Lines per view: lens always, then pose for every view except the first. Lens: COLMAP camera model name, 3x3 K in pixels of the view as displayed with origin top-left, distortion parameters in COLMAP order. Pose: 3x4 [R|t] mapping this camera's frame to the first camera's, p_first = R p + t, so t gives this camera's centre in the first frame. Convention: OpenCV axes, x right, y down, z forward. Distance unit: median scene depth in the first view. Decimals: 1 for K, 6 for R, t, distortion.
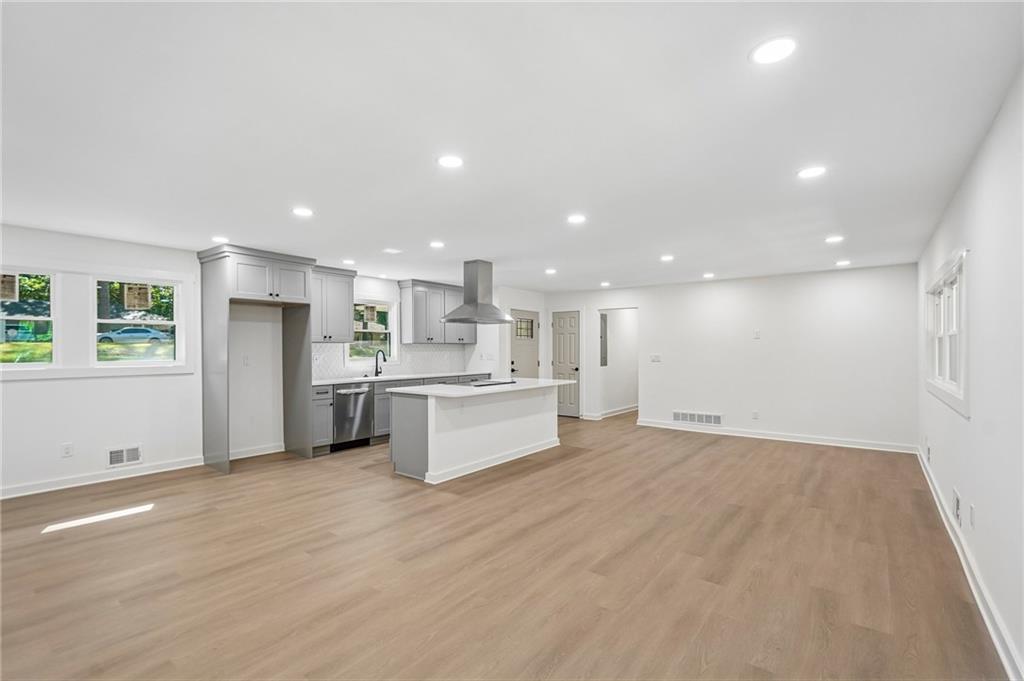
lens RADIAL K [[469.2, 0, 511.6], [0, 469.2, 347.9], [0, 0, 1]] dist [0.000097, 0.000175]
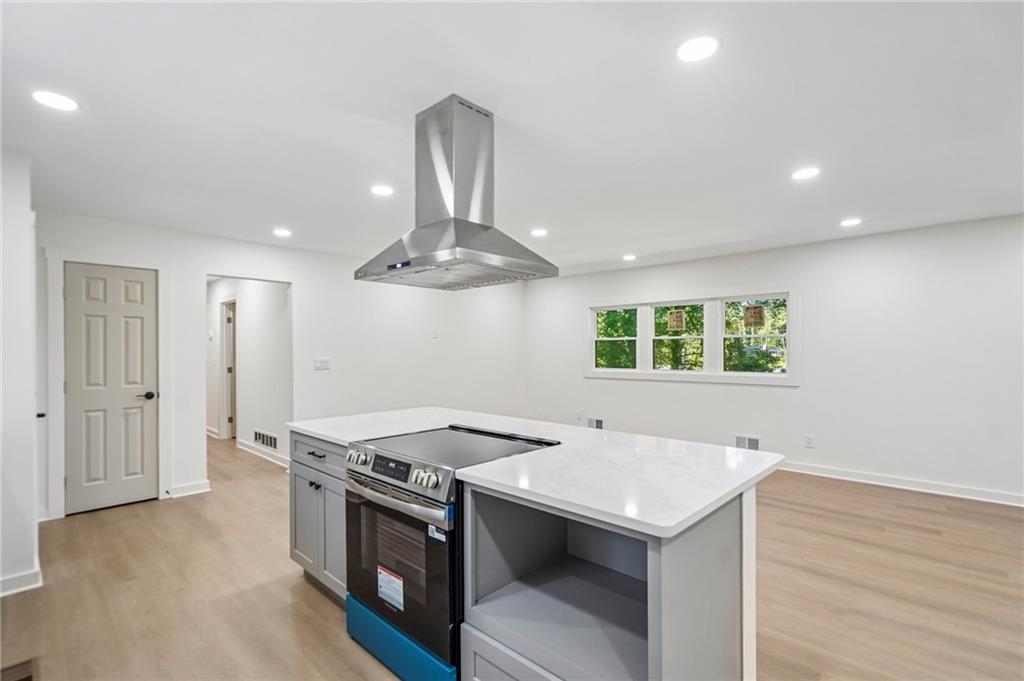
lens RADIAL K [[469.2, 0, 511.6], [0, 469.2, 347.9], [0, 0, 1]] dist [0.000097, 0.000175]
pose [[0.107029, 0.000934, 0.994255, -0.333844], [0.003668, 0.999992, -0.001335, 0.000946], [-0.994249, 0.003790, 0.107025, 0.708761]]
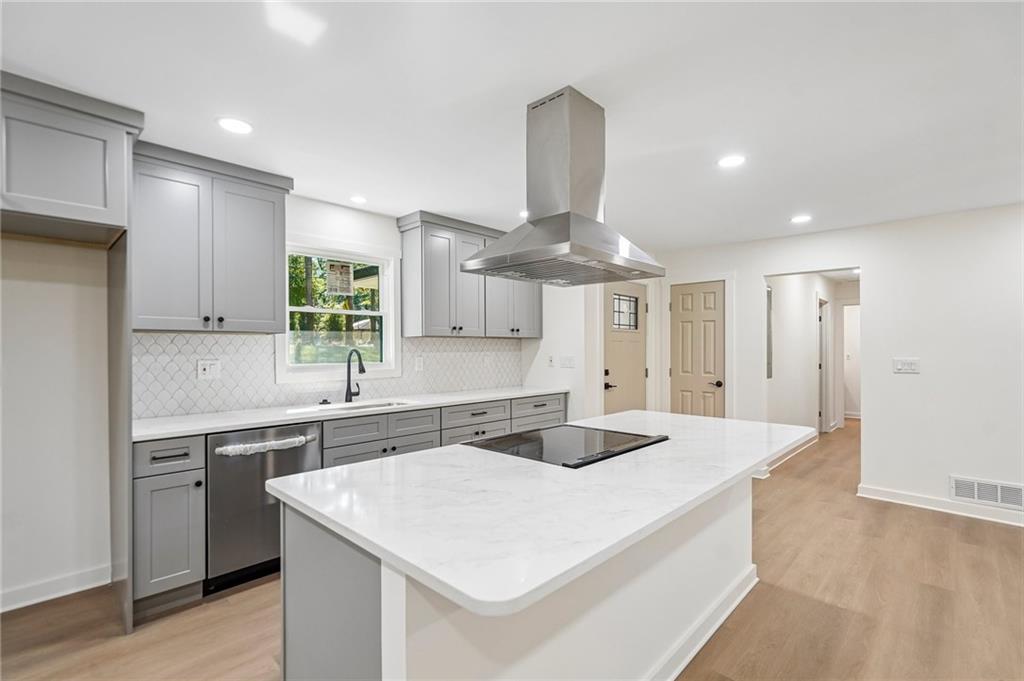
lens RADIAL K [[469.2, 0, 511.6], [0, 469.2, 347.9], [0, 0, 1]] dist [0.000097, 0.000175]
pose [[0.994253, 0.000103, -0.107060, -0.057544], [-0.000097, 1.000000, 0.000055, 0.002654], [0.107060, -0.000044, 0.994253, 0.491092]]
